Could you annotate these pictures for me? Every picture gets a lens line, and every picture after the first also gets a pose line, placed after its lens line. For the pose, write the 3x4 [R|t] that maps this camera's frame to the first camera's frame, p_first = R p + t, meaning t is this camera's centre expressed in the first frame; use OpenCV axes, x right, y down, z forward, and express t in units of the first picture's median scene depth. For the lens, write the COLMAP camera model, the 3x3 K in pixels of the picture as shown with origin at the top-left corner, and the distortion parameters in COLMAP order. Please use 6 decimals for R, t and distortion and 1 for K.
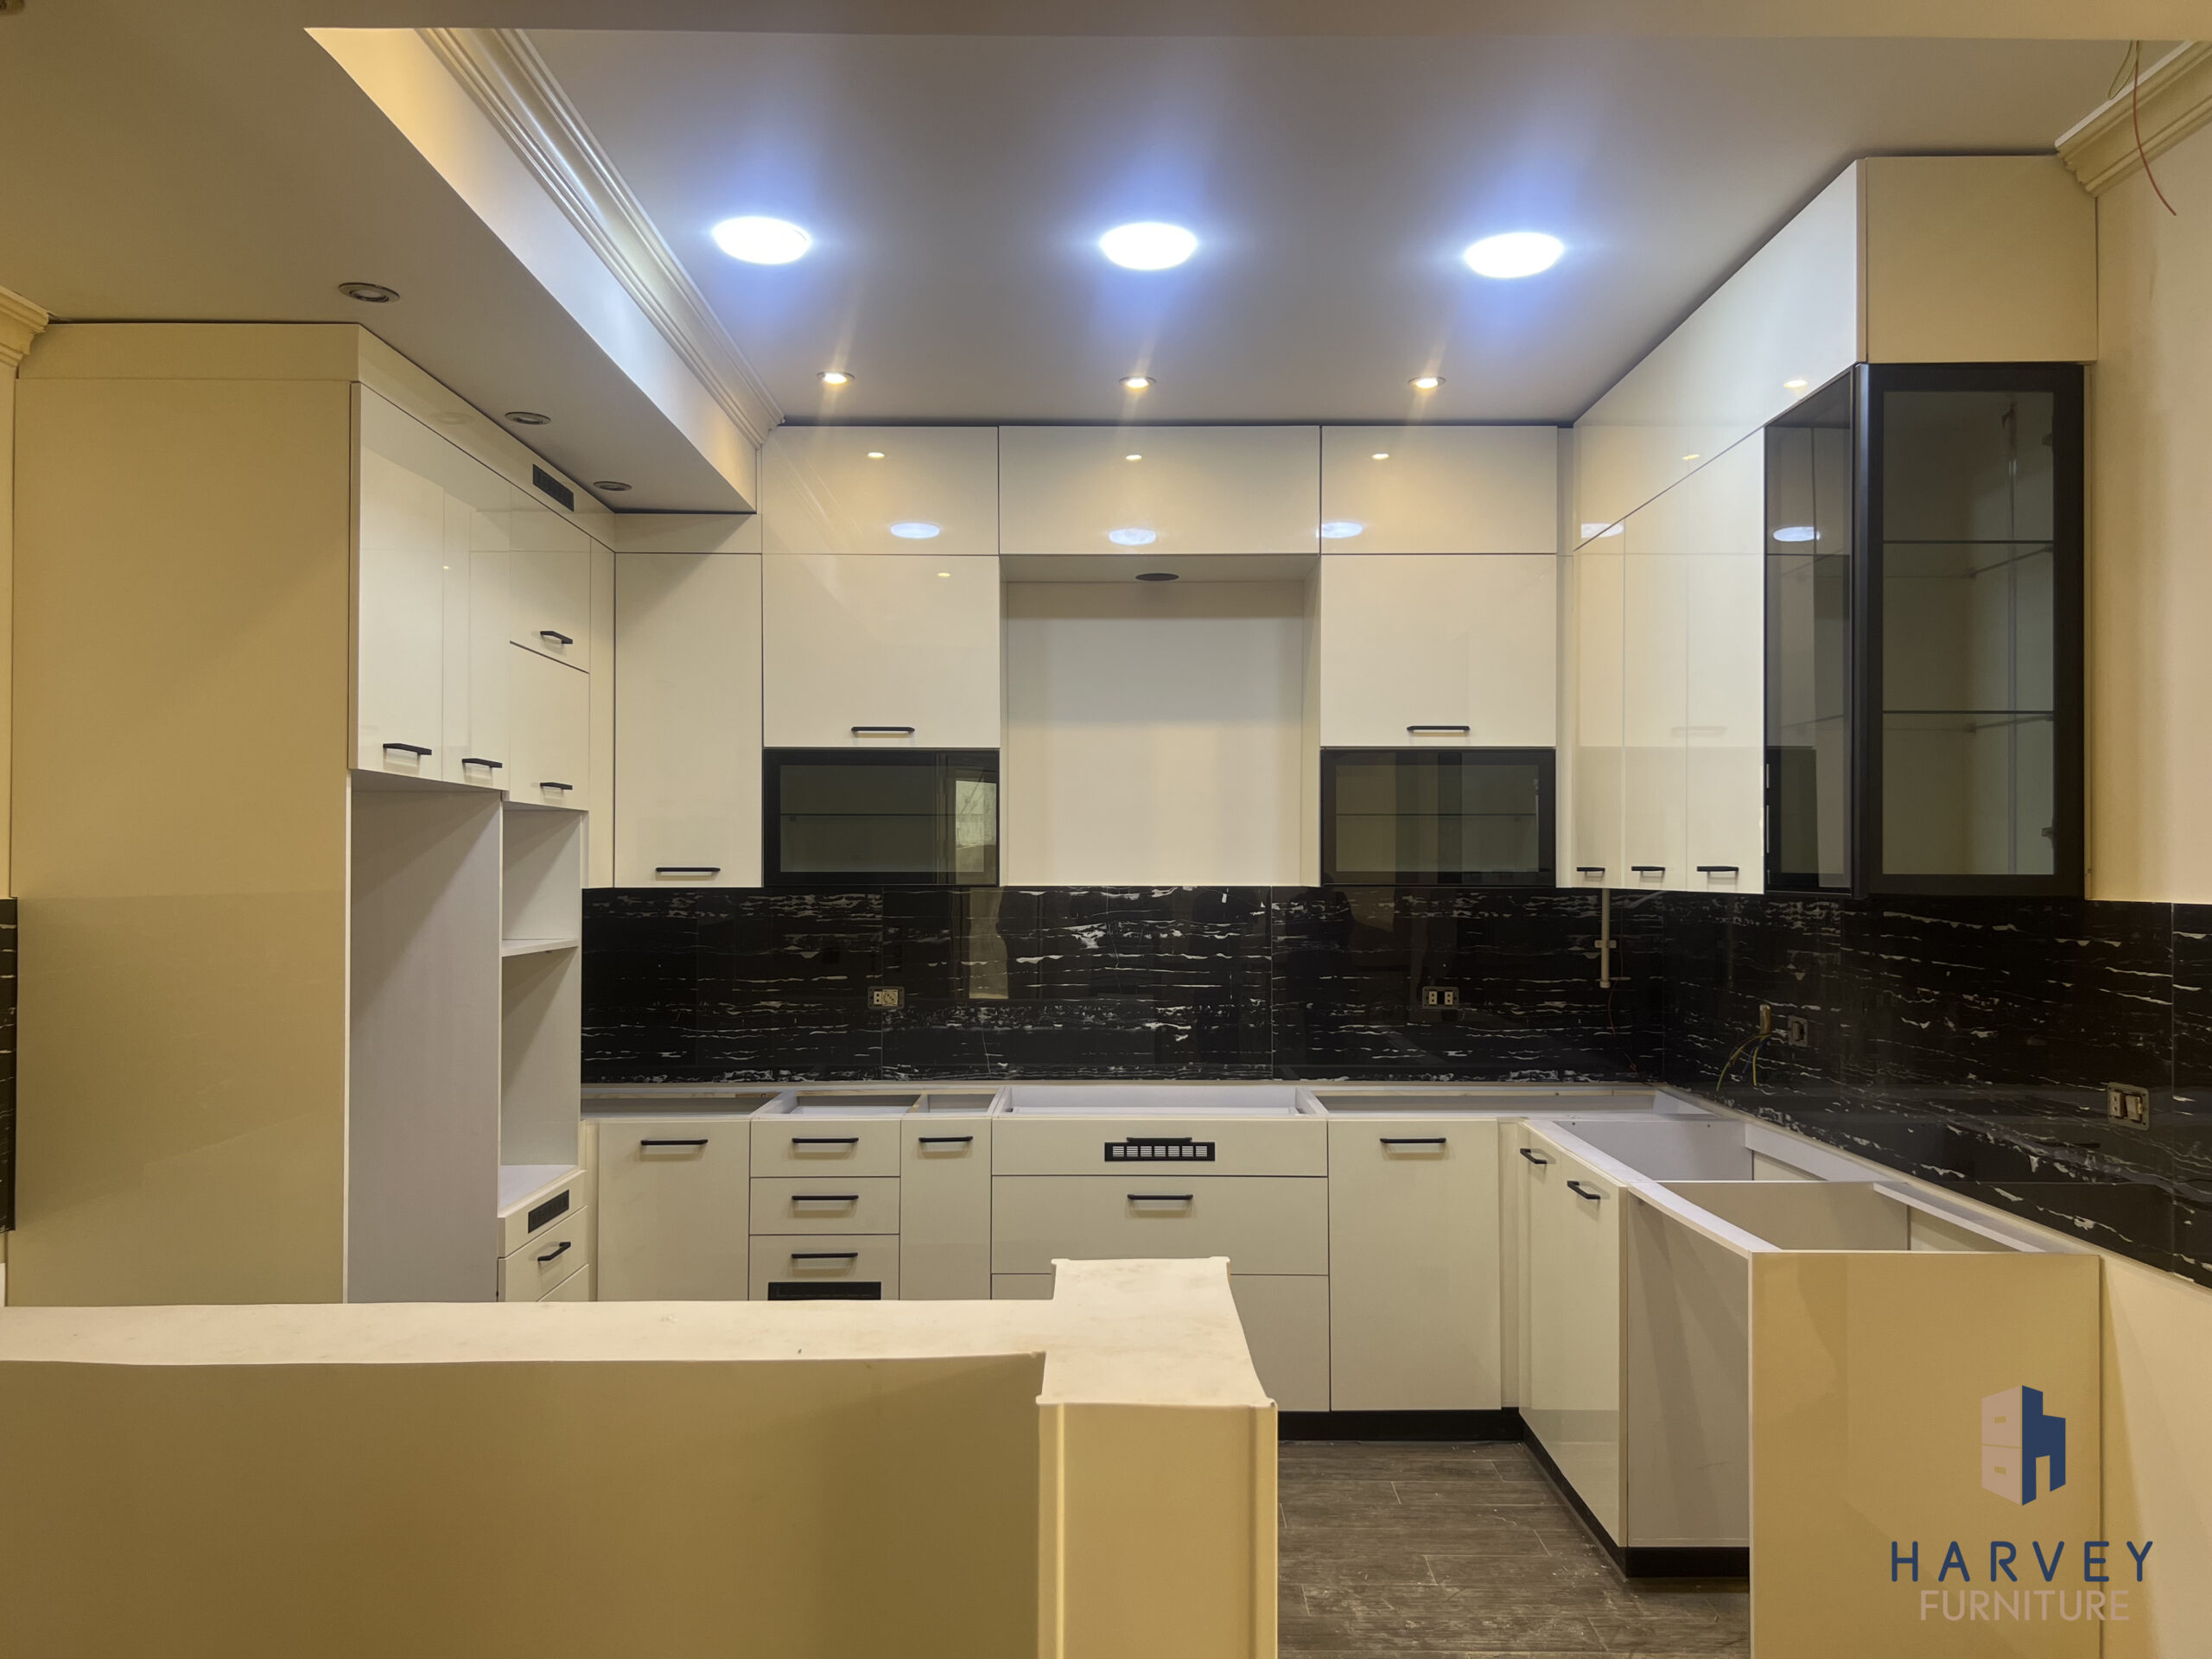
lens RADIAL K [[1660.2, 0, 1126.2], [0, 1660.2, 852.6], [0, 0, 1]] dist [0.085134, -0.114451]
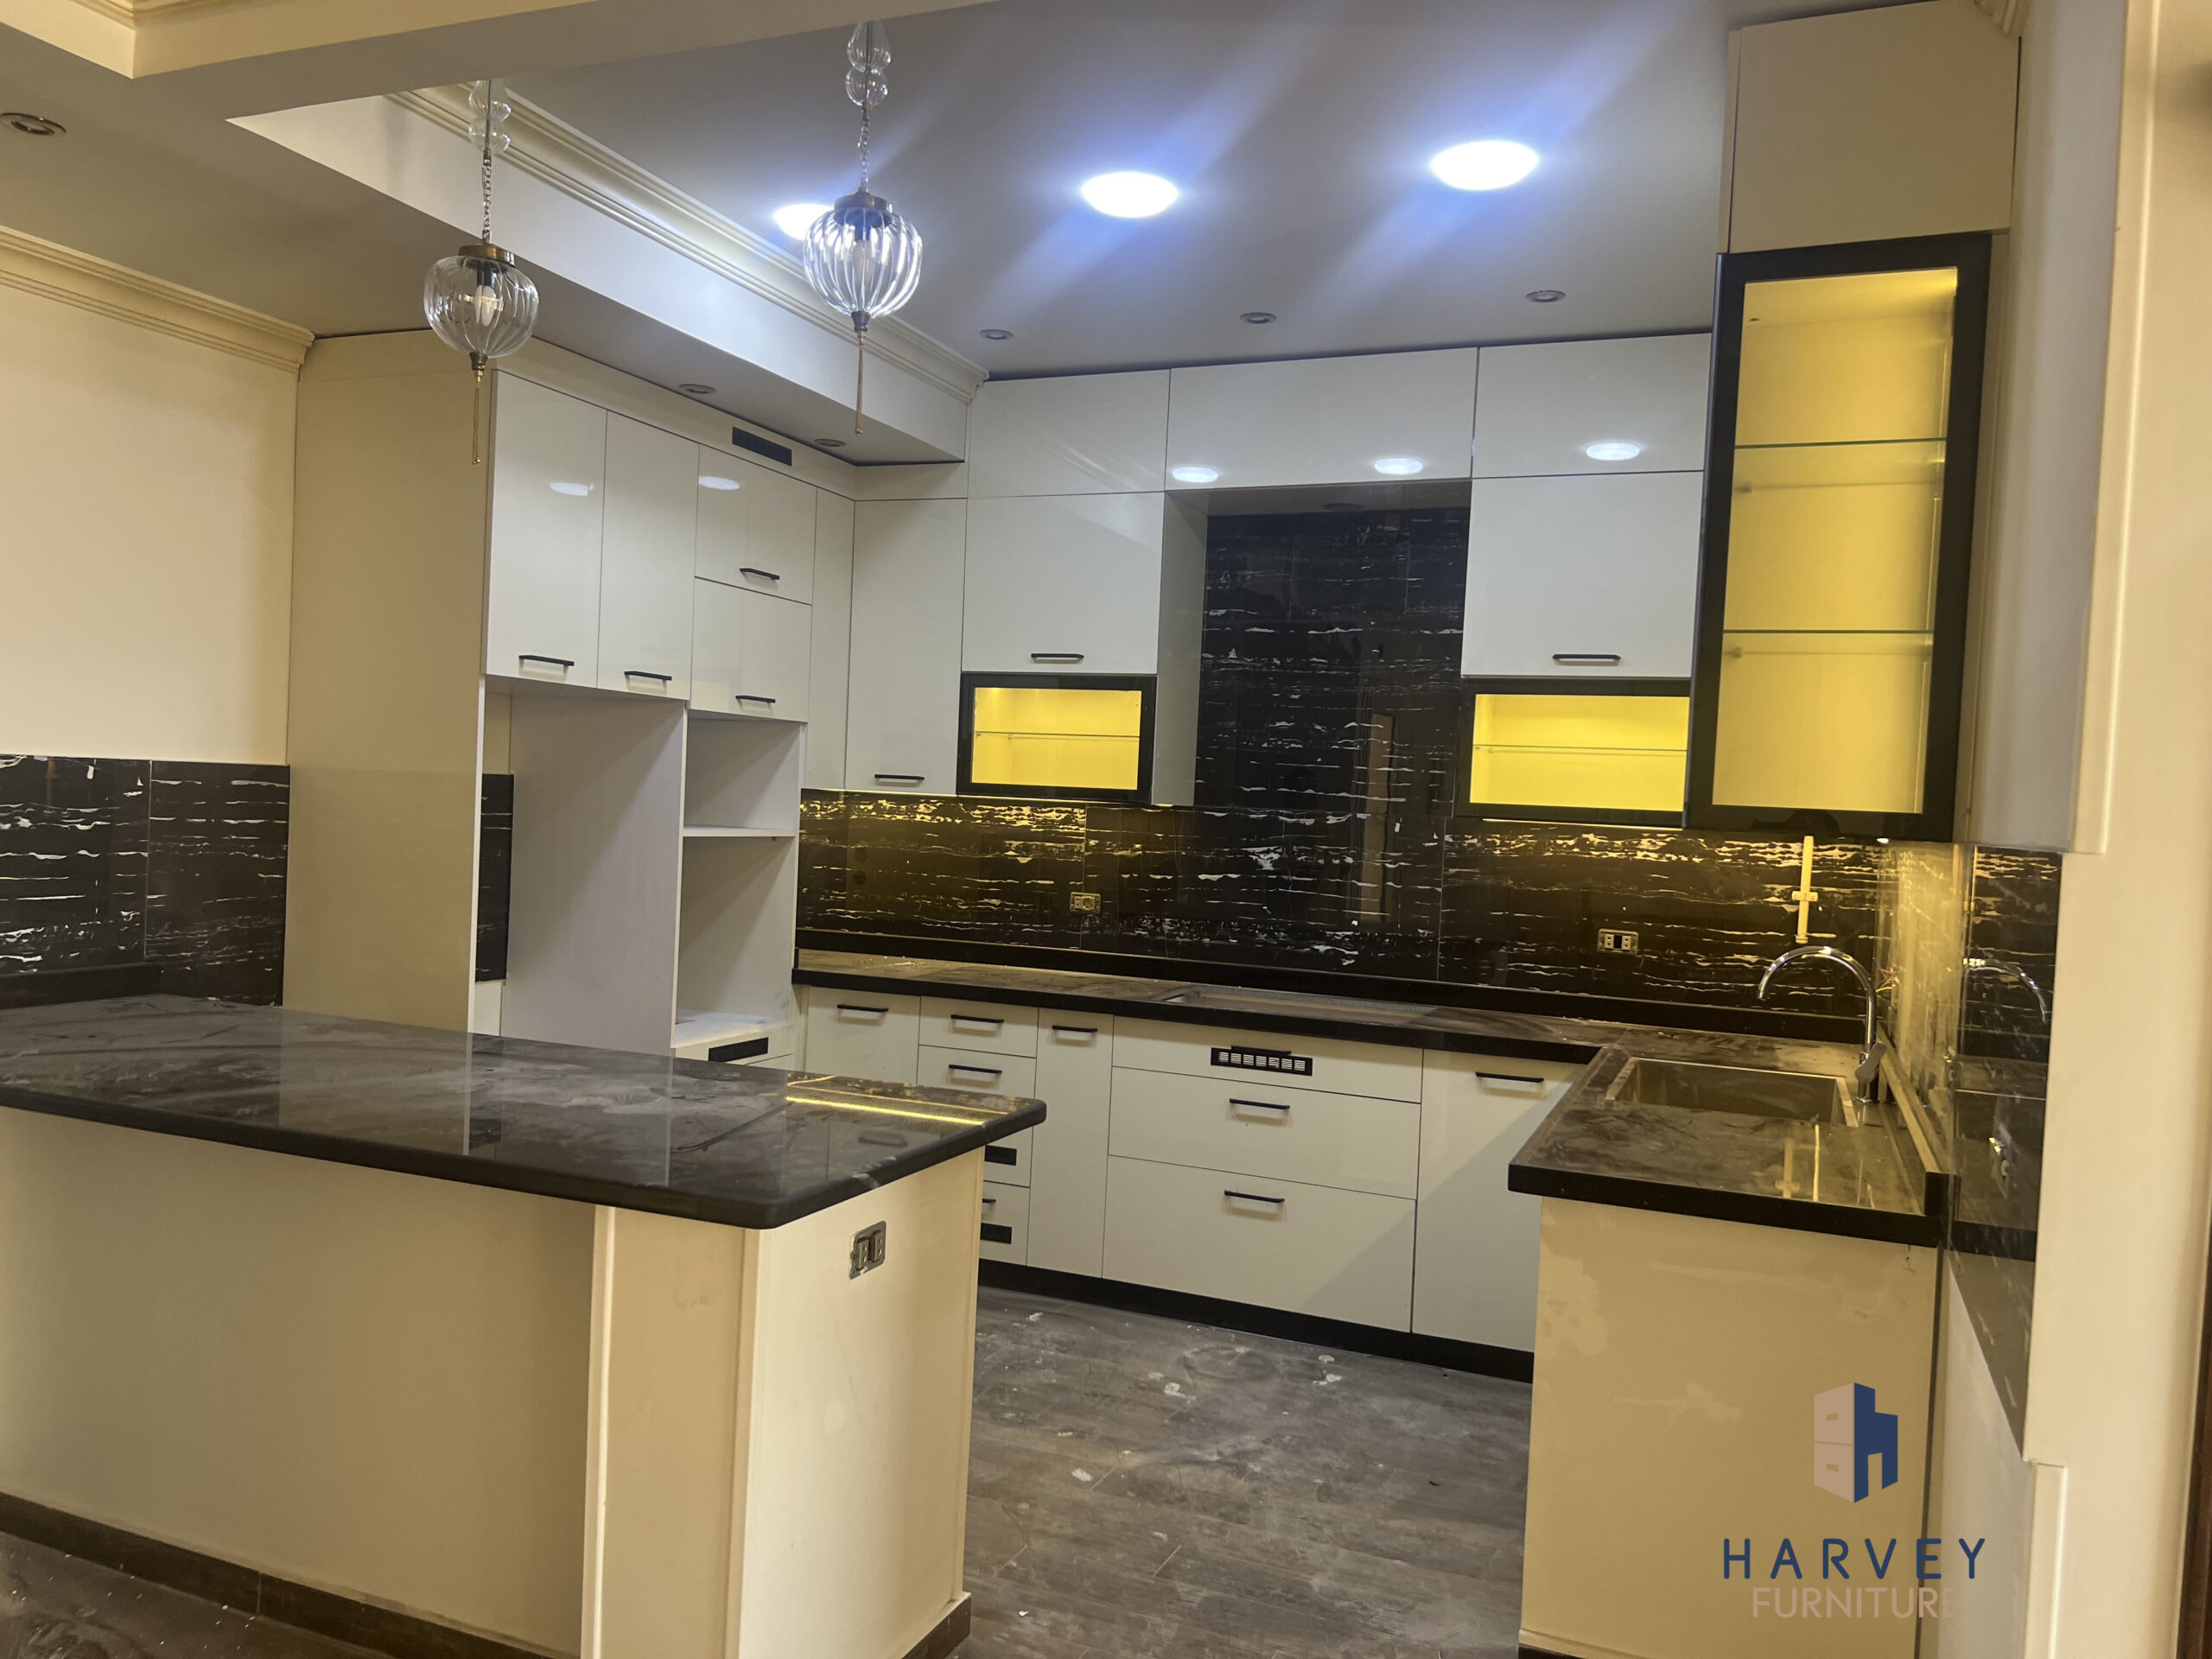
lens RADIAL K [[1660.2, 0, 1097.2], [0, 1660.2, 855.8], [0, 0, 1]] dist [0.085134, -0.114451]
pose [[0.917322, 0.054702, -0.394372, 0.330618], [-0.041125, 0.998237, 0.042804, 0.010092], [0.396018, -0.023047, 0.917954, 0.002109]]
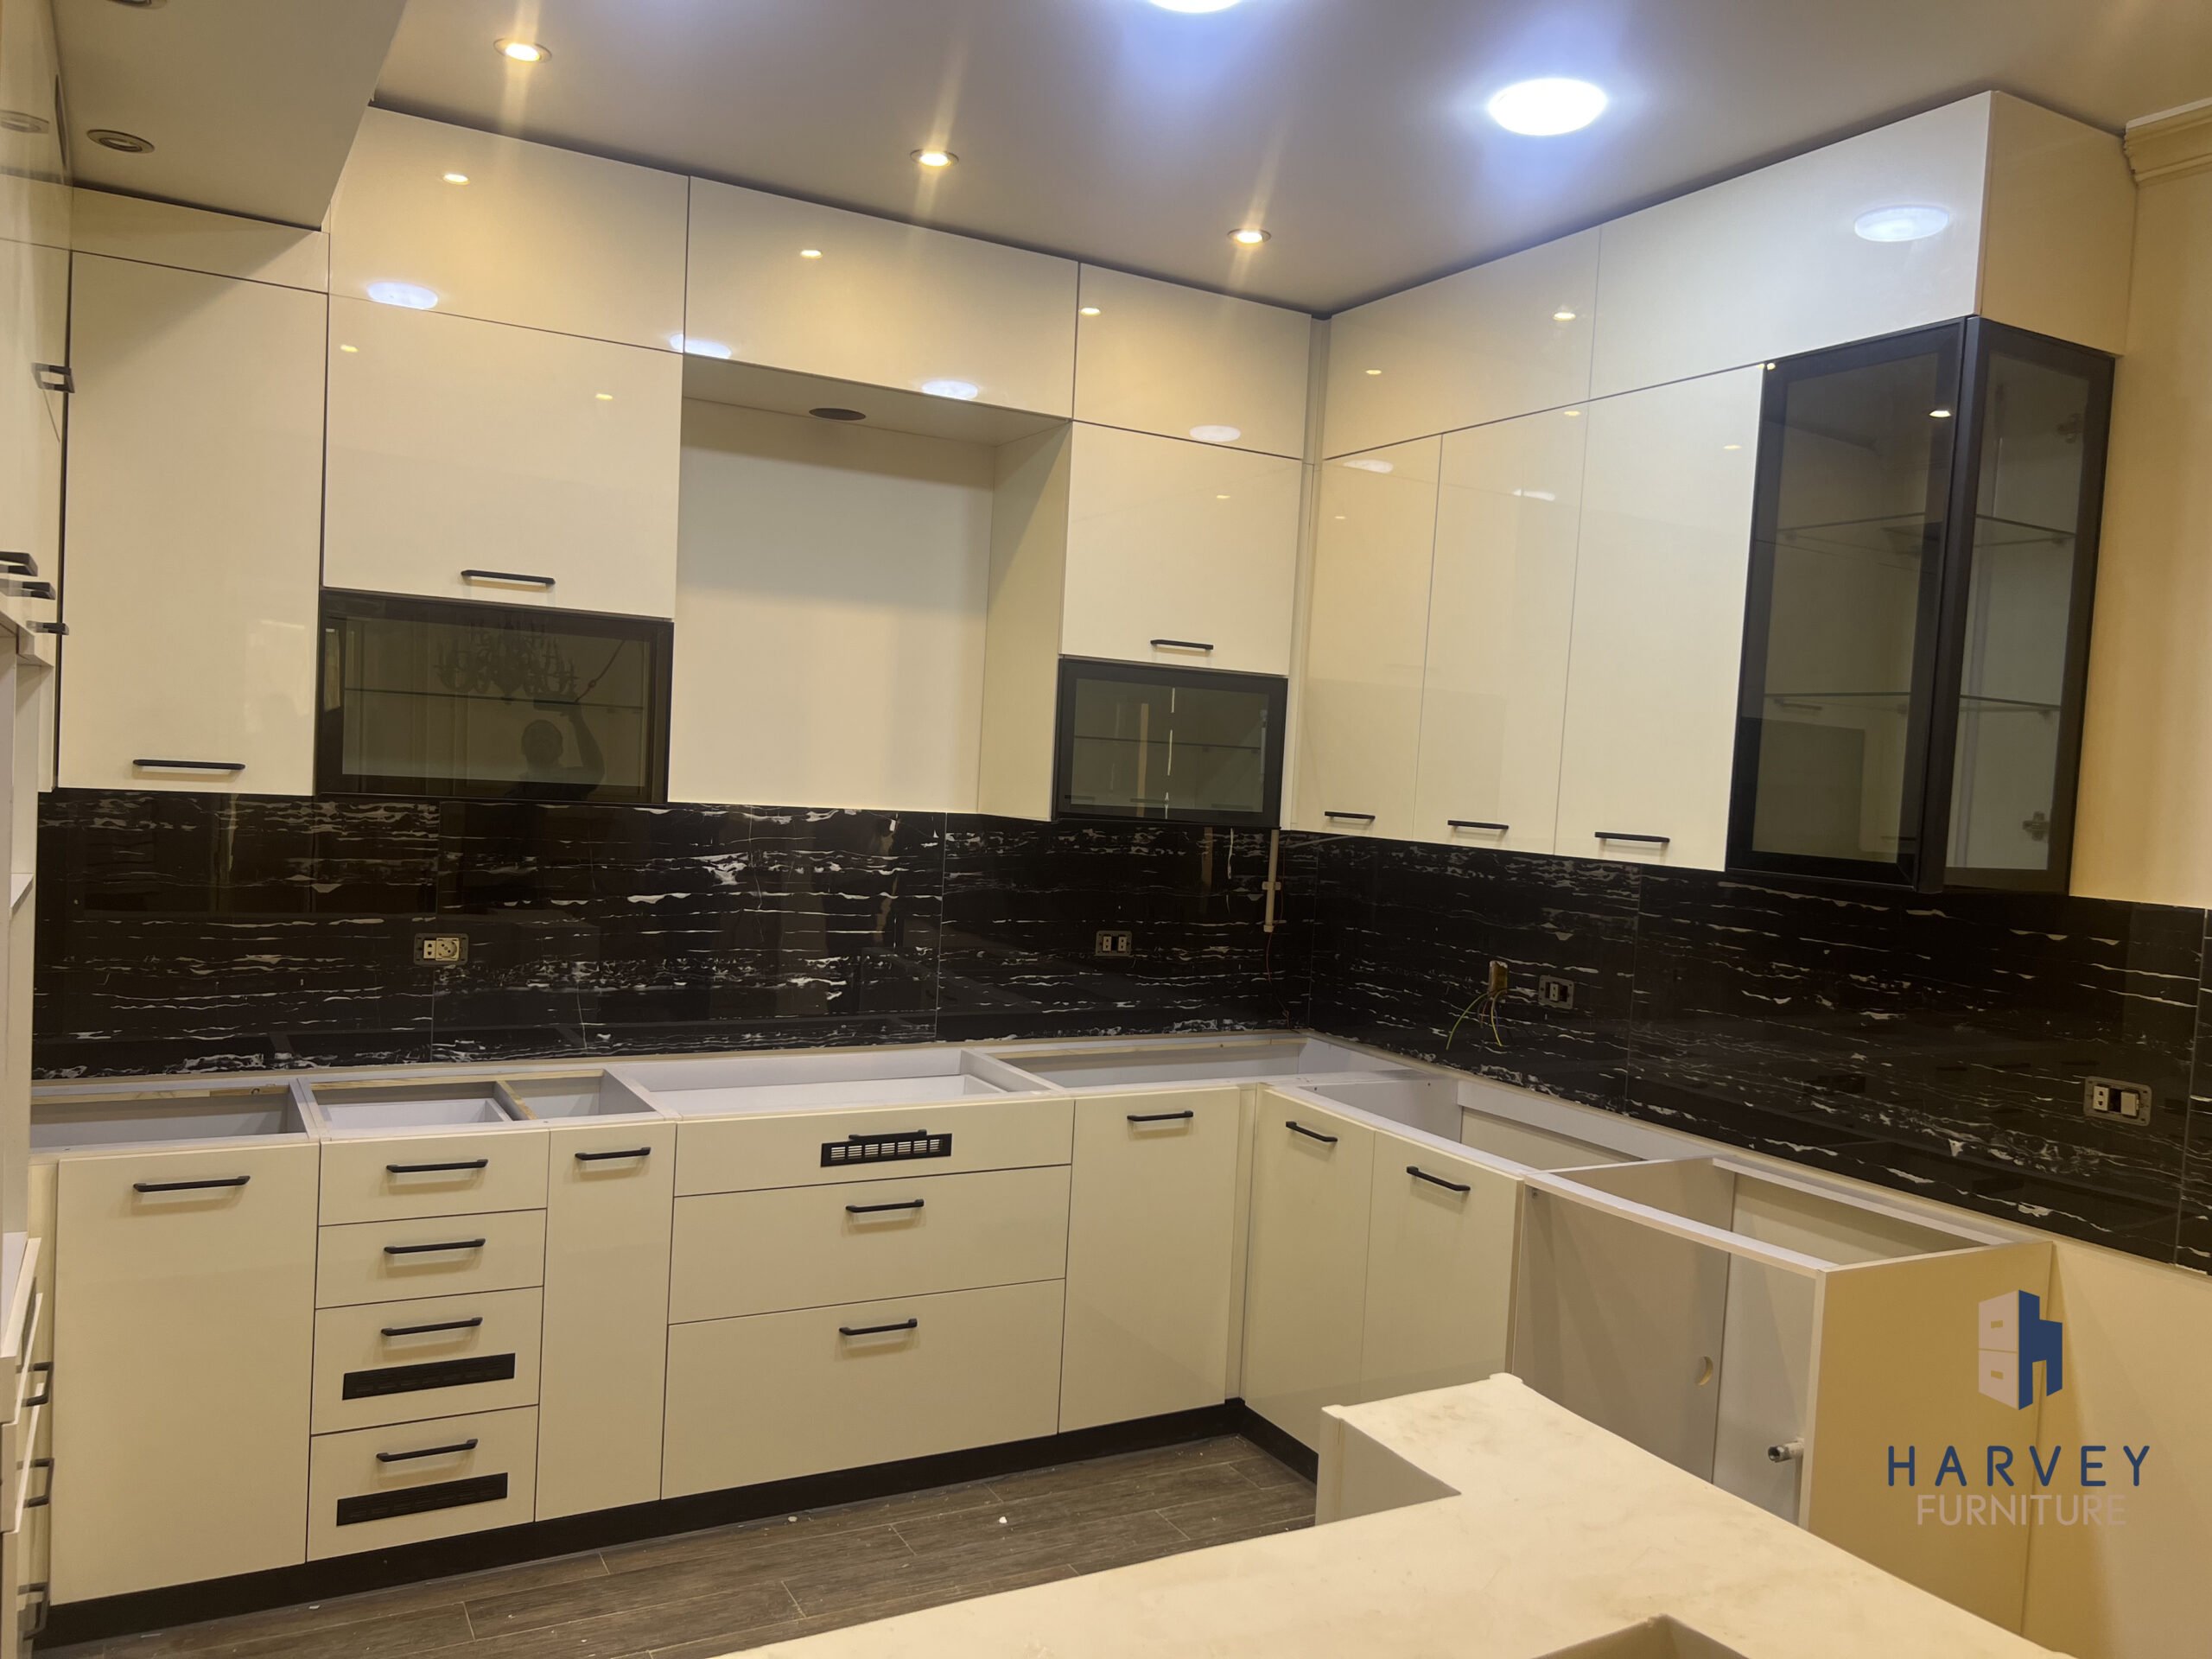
lens RADIAL K [[1660.2, 0, 1113.6], [0, 1660.2, 856.3], [0, 0, 1]] dist [0.085134, -0.114451]
pose [[0.874359, 0.021094, 0.484821, -0.275817], [-0.057951, 0.996444, 0.061157, -0.015825], [-0.481808, -0.081569, 0.872472, 0.260156]]
